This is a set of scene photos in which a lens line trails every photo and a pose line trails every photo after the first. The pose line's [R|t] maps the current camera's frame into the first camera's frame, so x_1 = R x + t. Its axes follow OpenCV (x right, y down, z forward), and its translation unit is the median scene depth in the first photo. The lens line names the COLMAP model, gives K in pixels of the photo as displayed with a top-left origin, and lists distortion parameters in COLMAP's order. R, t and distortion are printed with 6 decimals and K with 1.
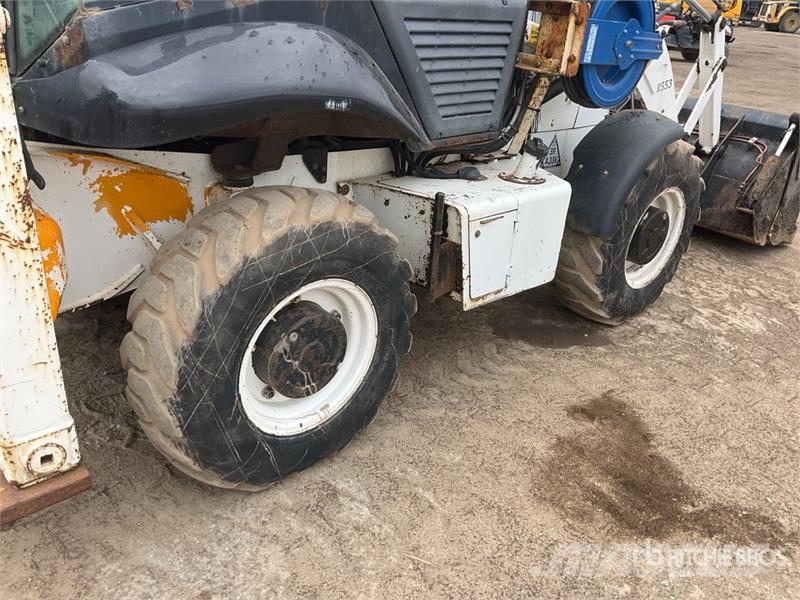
lens RADIAL K [[651.6, 0, 393.3], [0, 651.6, 299.1], [0, 0, 1]] dist [0.075168, -0.123756]
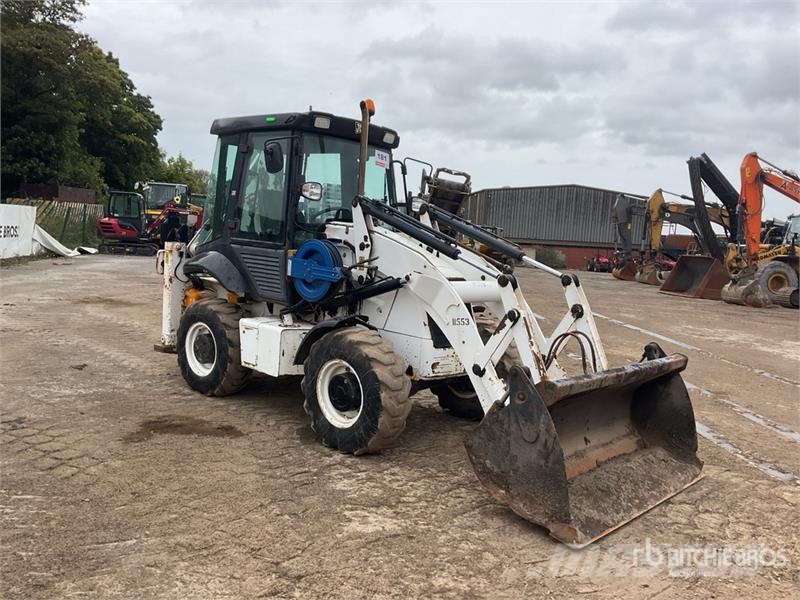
lens RADIAL K [[651.6, 0, 406.0], [0, 651.6, 292.7], [0, 0, 1]] dist [0.075168, -0.123756]
pose [[0.123024, 0.051292, -0.991077, 2.338720], [-0.475582, 0.879568, -0.013514, -0.430664], [0.871026, 0.473001, 0.132601, 0.993486]]
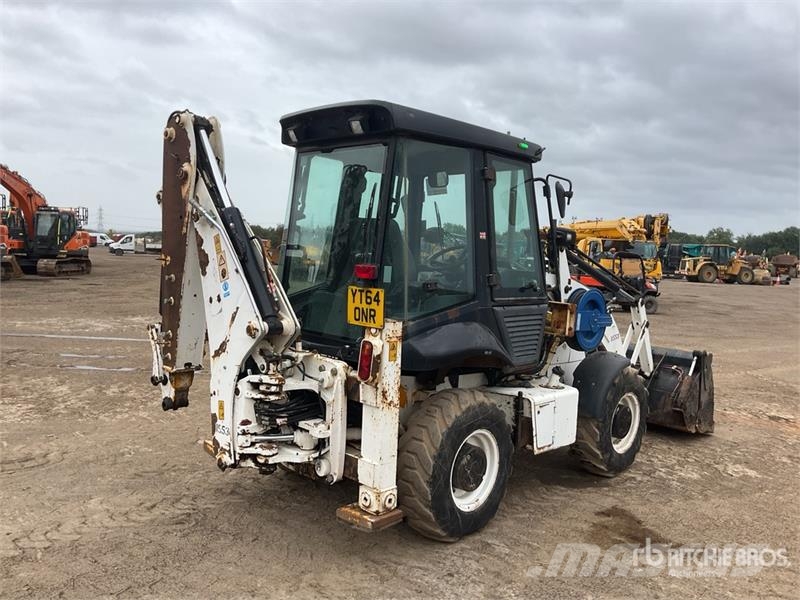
lens RADIAL K [[651.6, 0, 396.2], [0, 651.6, 298.8], [0, 0, 1]] dist [0.075168, -0.123756]
pose [[0.997794, -0.023504, 0.062079, -0.369483], [0.044246, 0.932653, -0.358051, 0.239699], [-0.049483, 0.360009, 0.931636, -0.851568]]
